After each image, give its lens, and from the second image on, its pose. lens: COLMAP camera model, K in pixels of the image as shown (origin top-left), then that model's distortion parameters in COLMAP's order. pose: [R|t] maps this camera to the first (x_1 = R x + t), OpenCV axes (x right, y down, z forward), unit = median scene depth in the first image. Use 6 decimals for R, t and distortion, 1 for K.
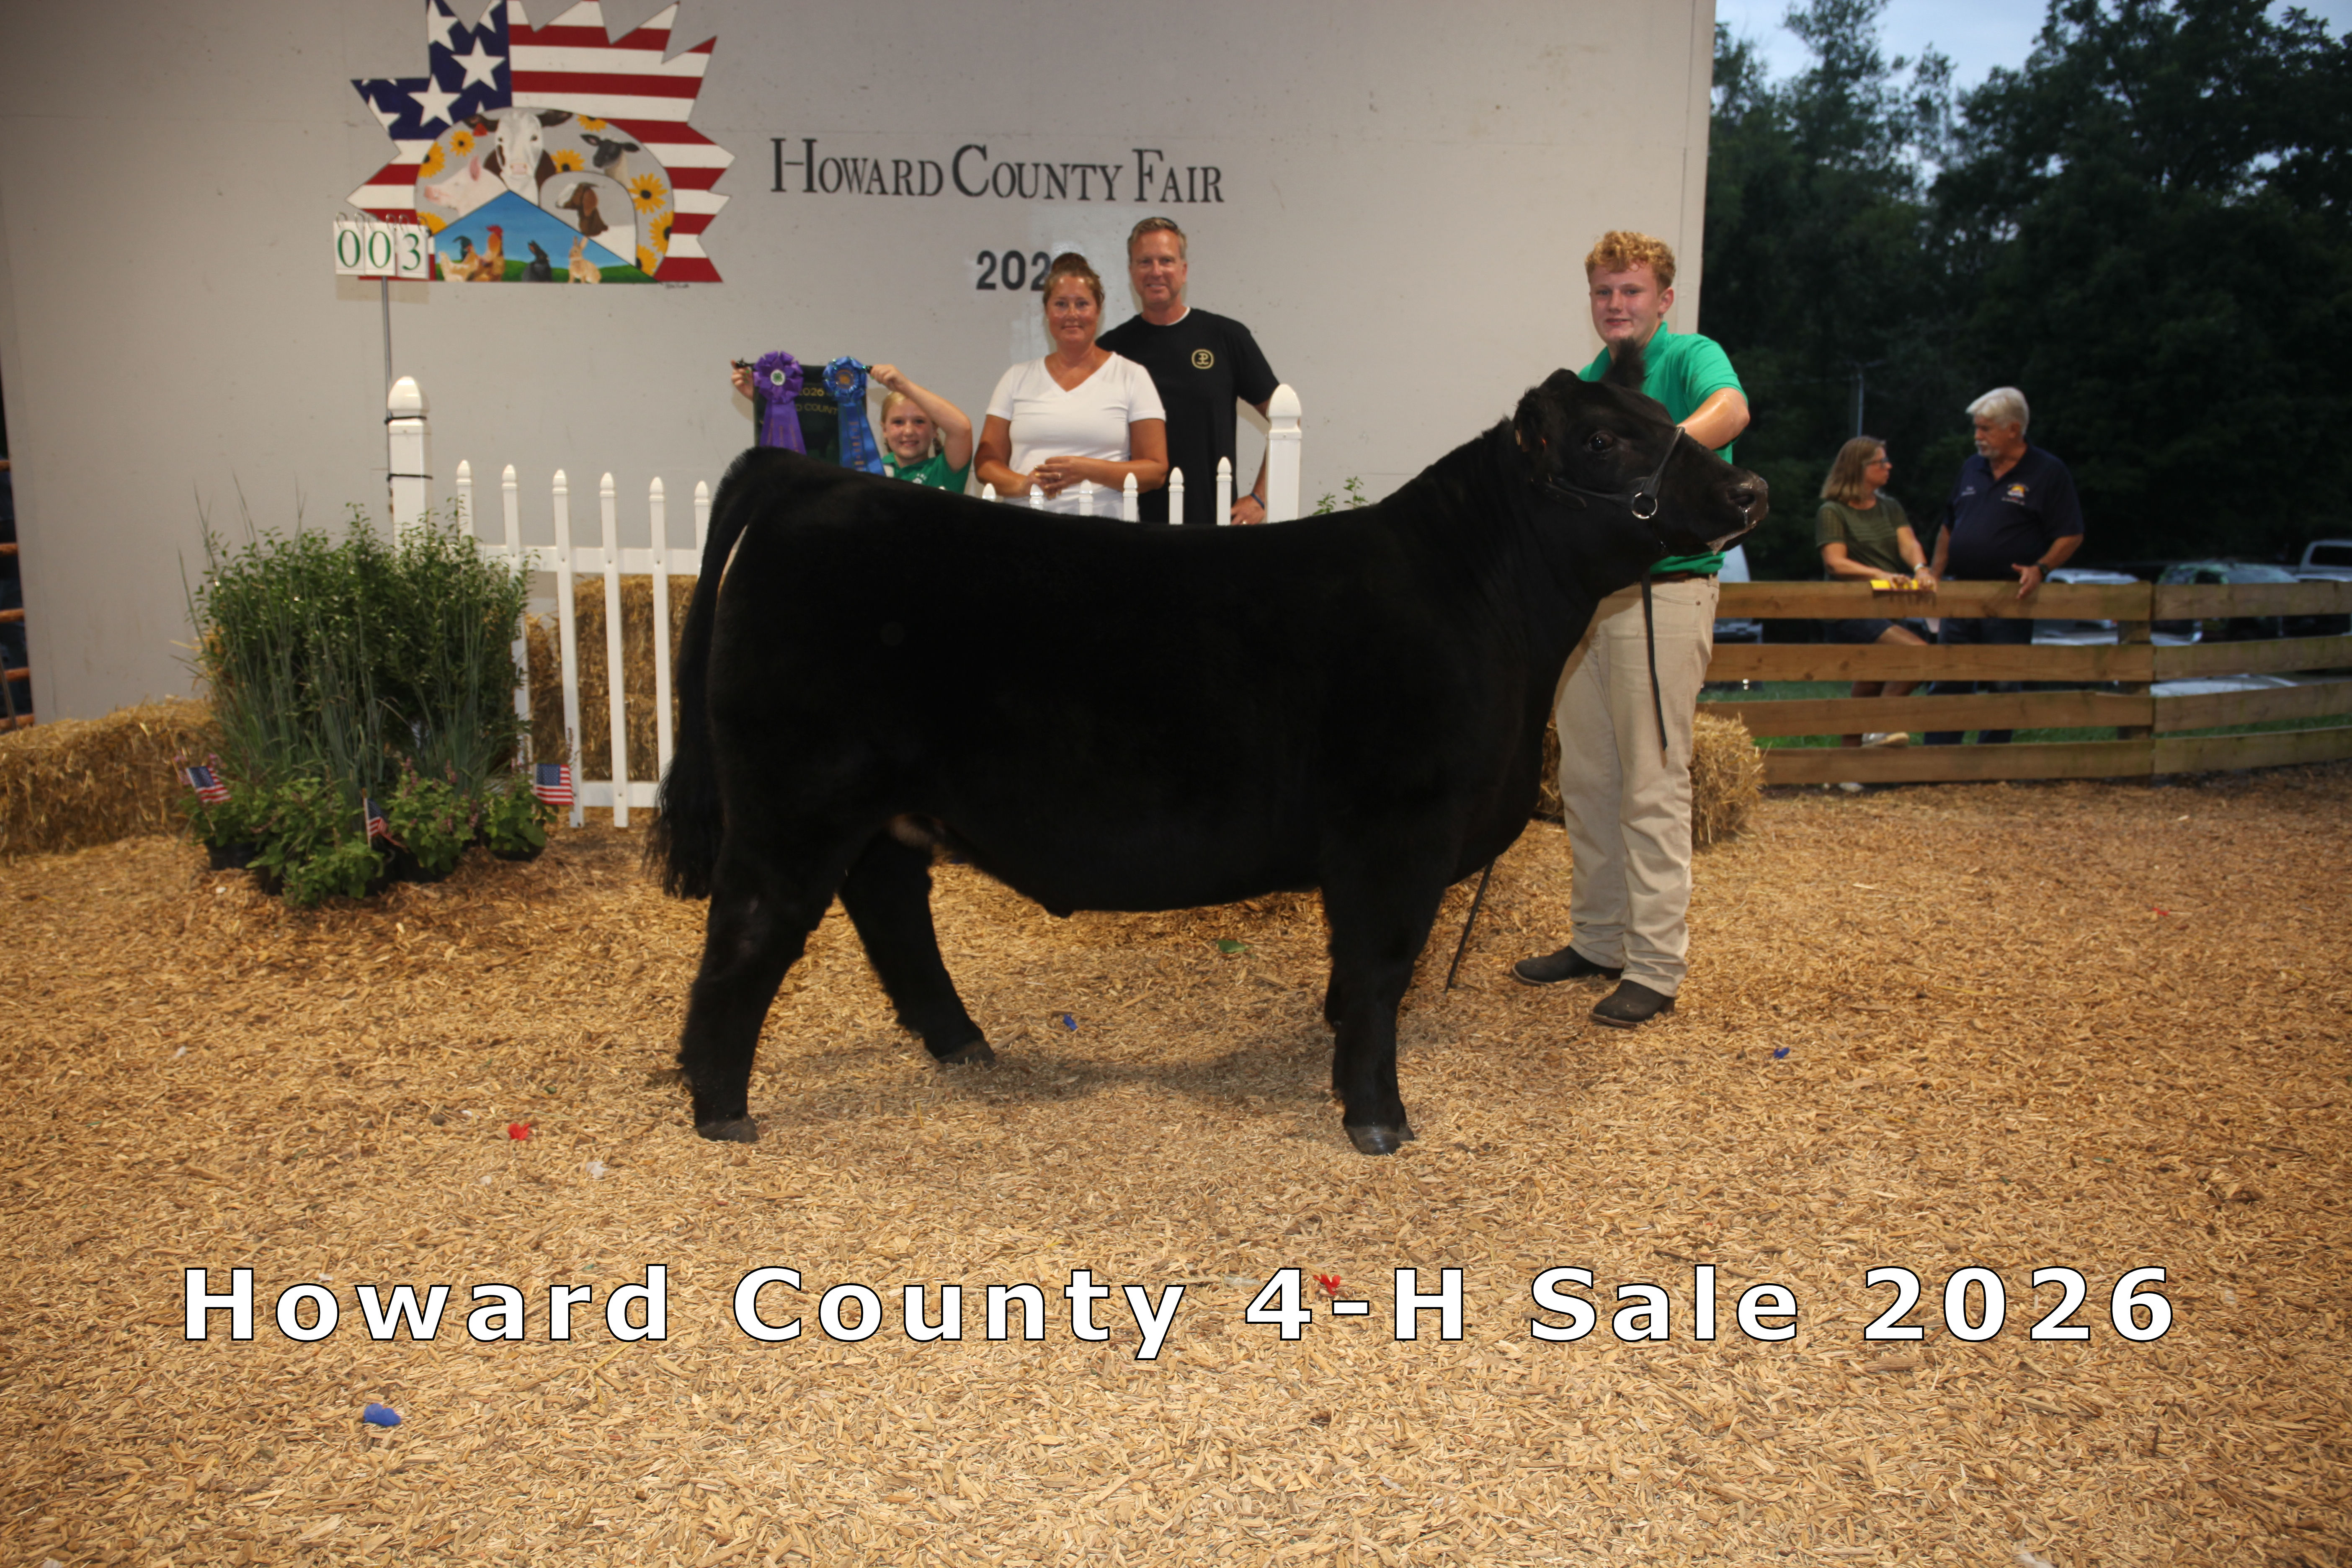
lens RADIAL K [[1906.3, 0, 1179.5], [0, 1906.3, 786.1], [0, 0, 1]] dist [-0.089635, 0.119378]
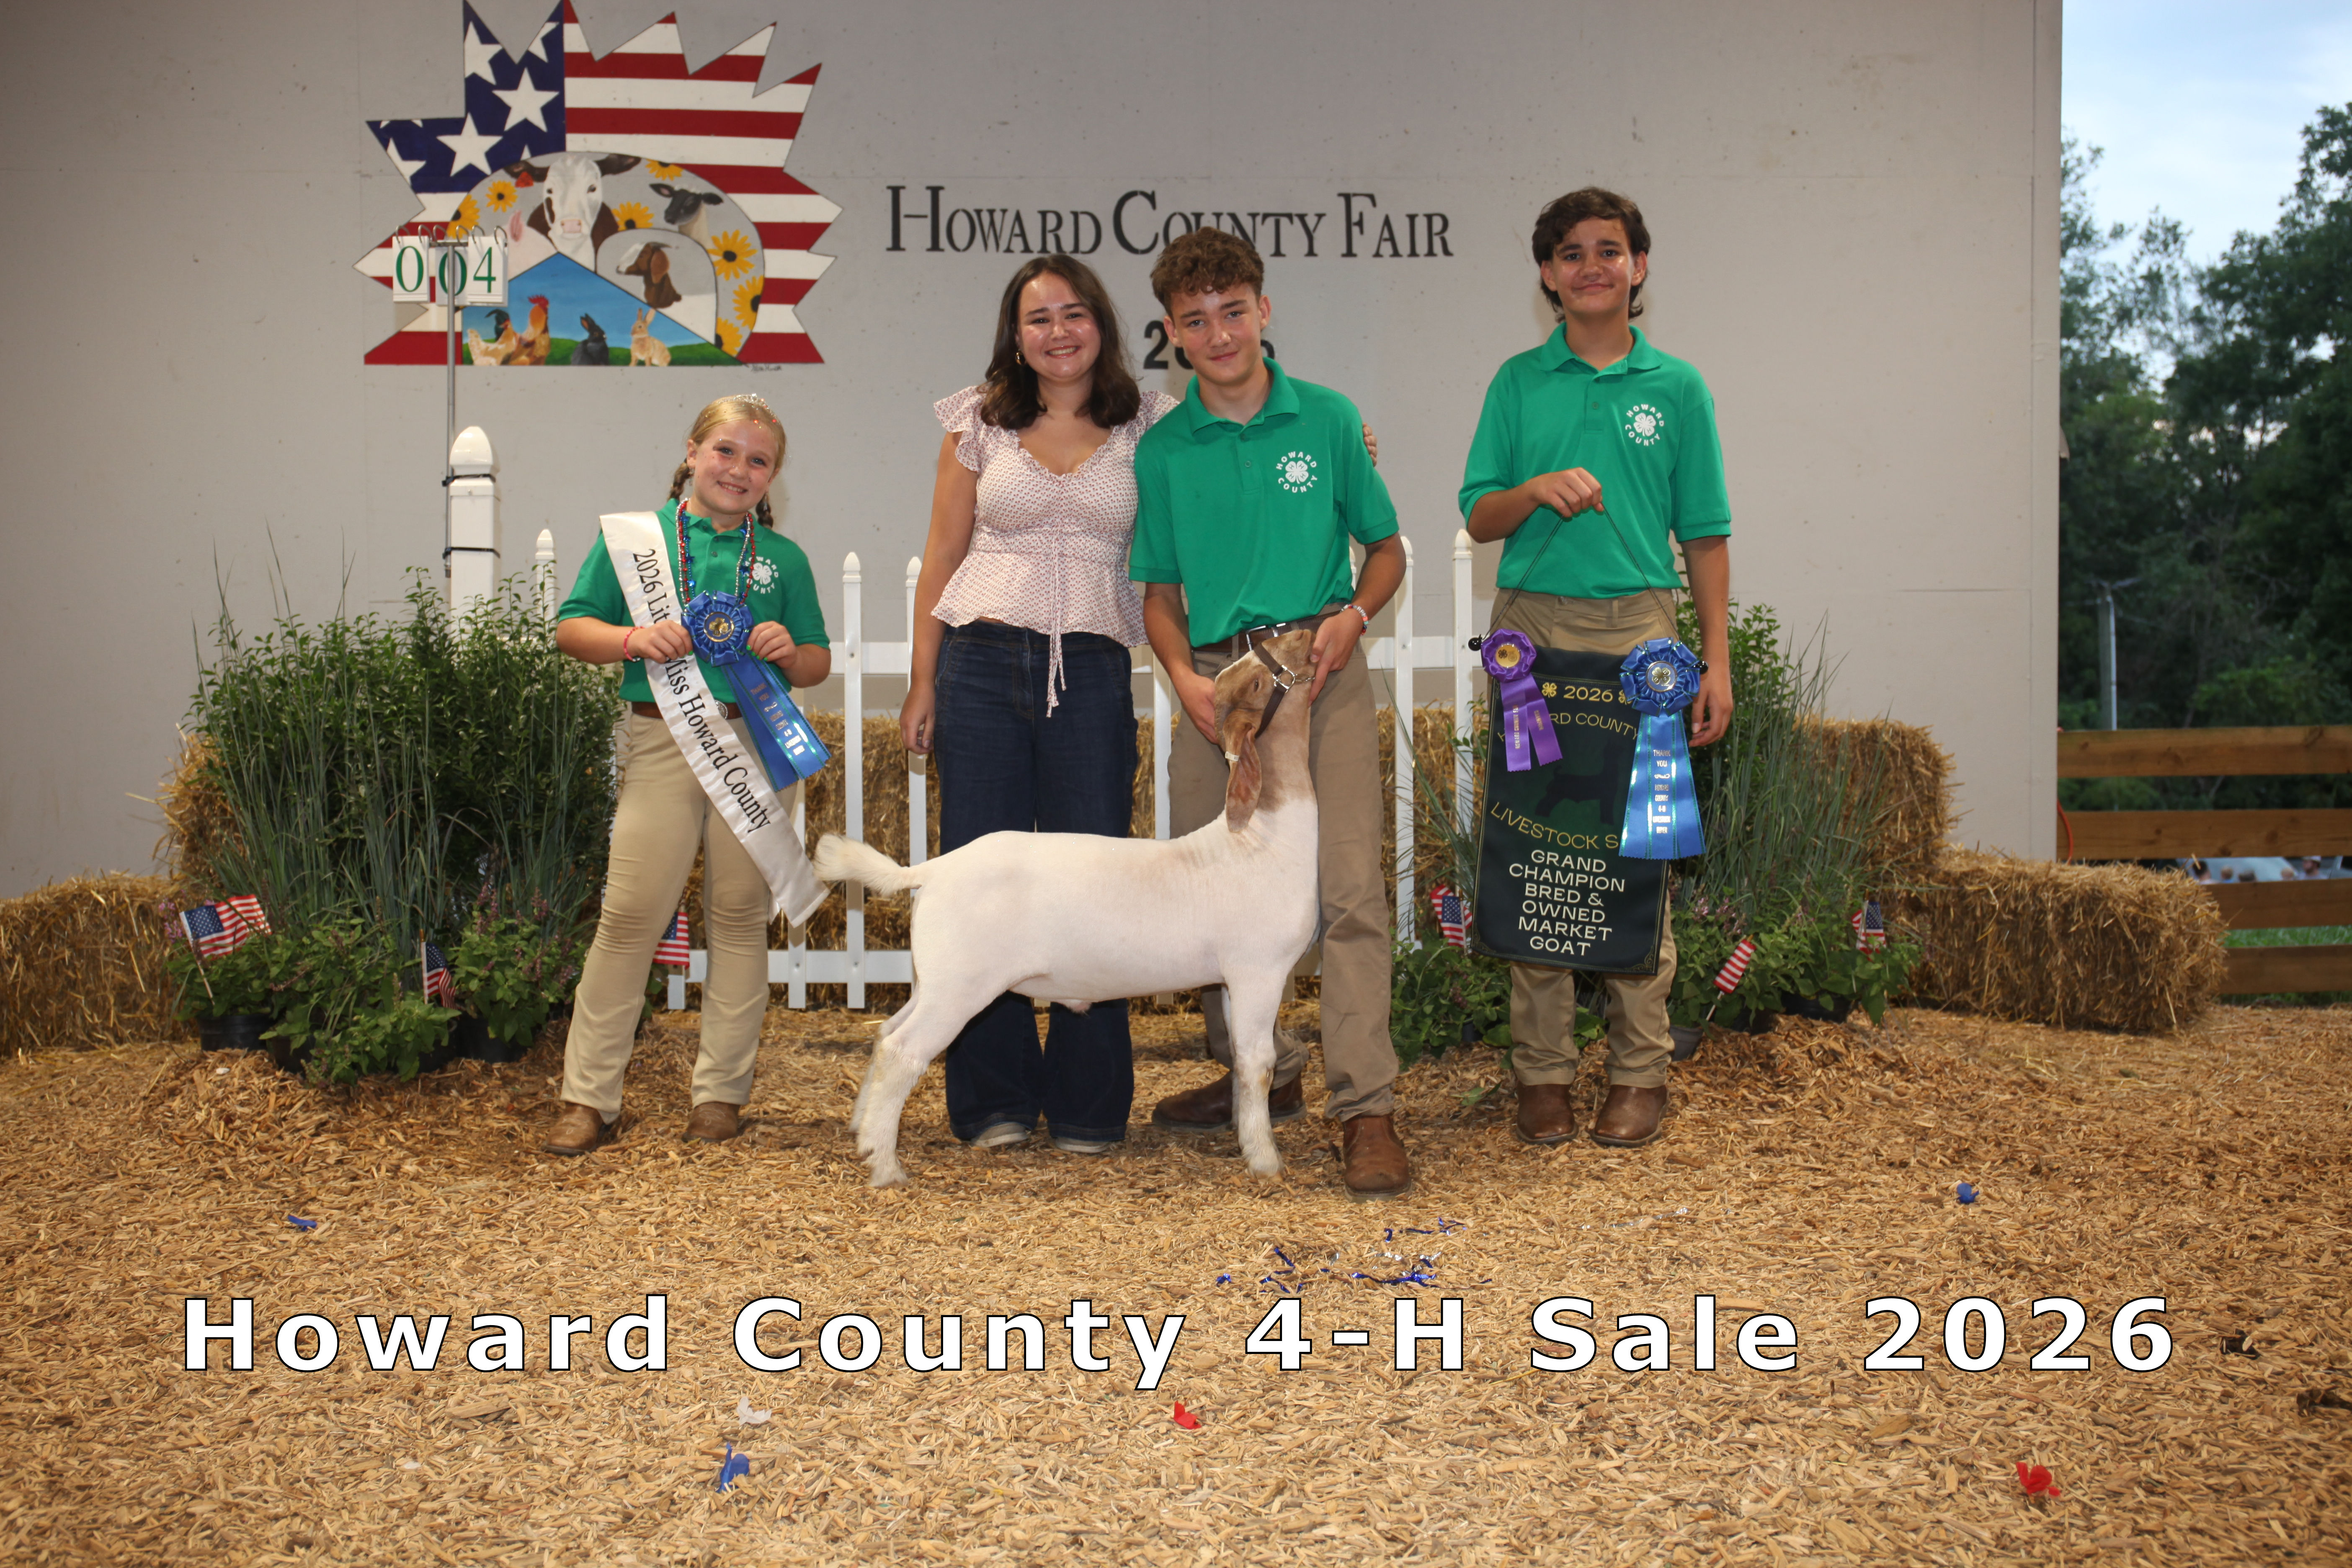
lens RADIAL K [[2400.7, 0, 1172.2], [0, 2400.7, 779.6], [0, 0, 1]] dist [-0.036262, 0.111588]
pose [[0.999658, -0.019181, -0.017751, -0.082564], [0.016057, 0.986675, -0.161908, 0.070809], [0.020620, 0.161568, 0.986646, 0.040989]]
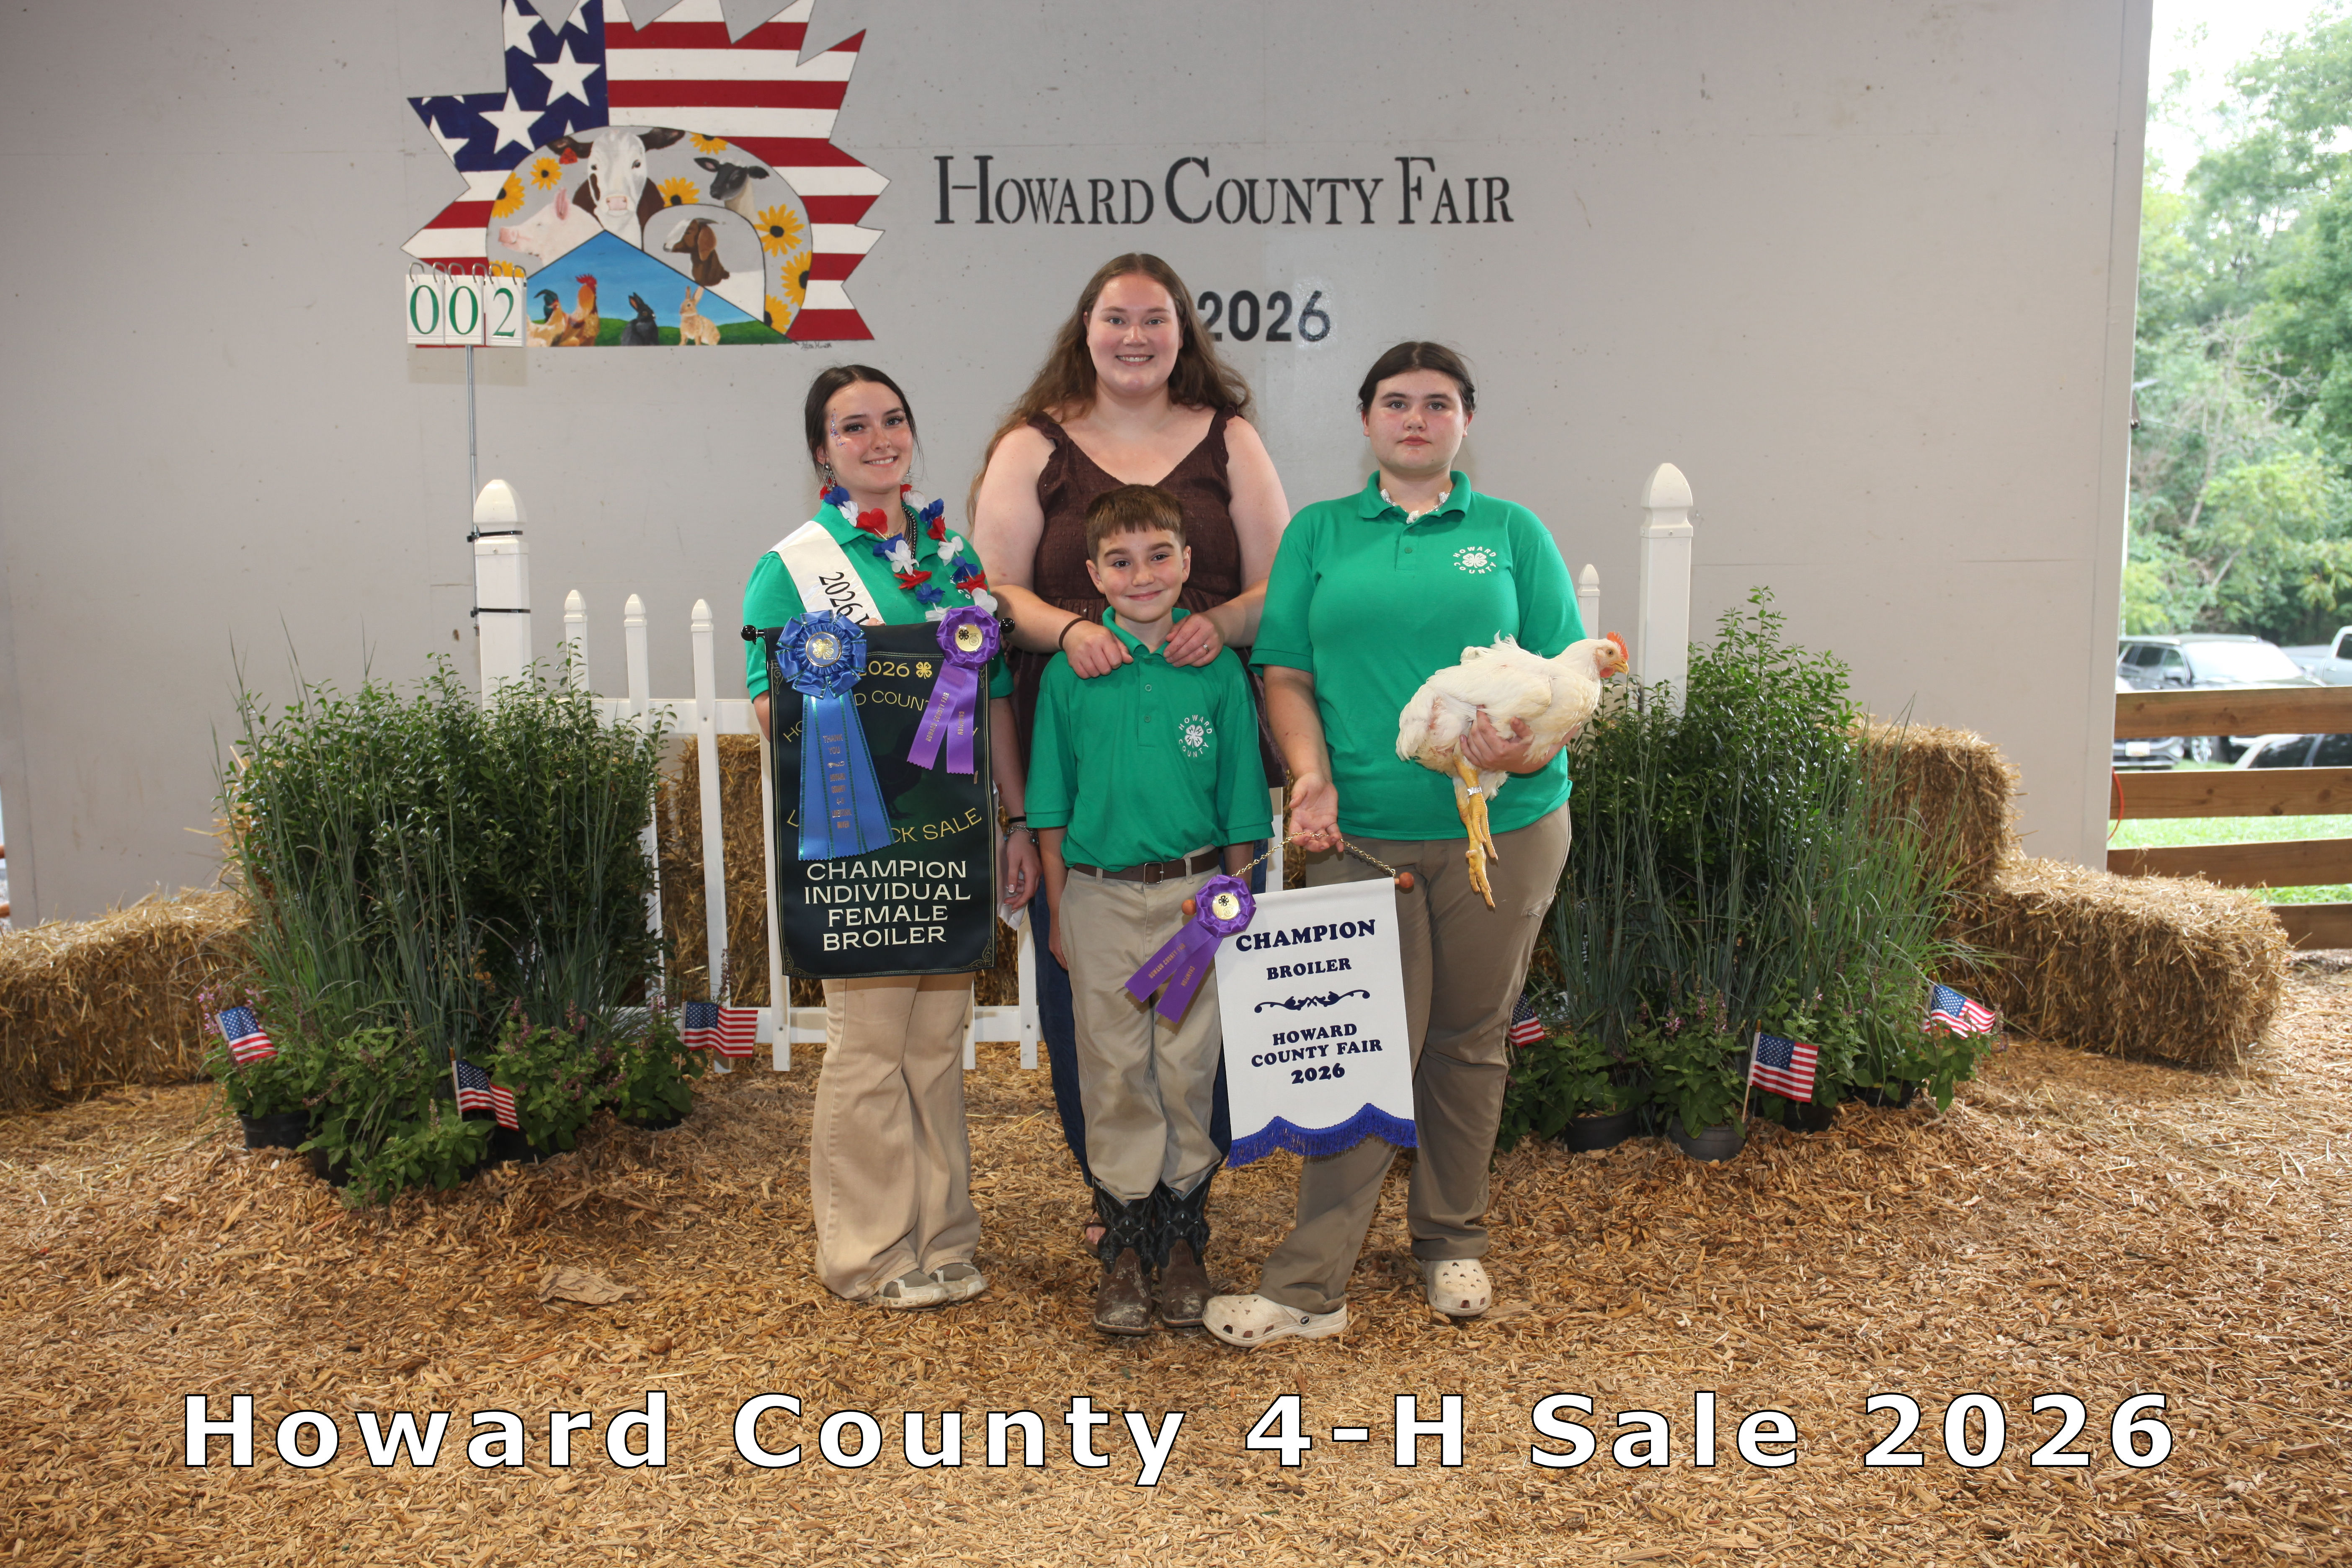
lens RADIAL K [[2183.0, 0, 1165.5], [0, 2183.0, 780.1], [0, 0, 1]] dist [-0.057198, 0.111450]
pose [[0.998390, -0.016904, -0.054144, -0.076210], [0.014277, 0.998719, -0.048538, -0.039358], [0.054895, 0.047687, 0.997353, 0.115982]]
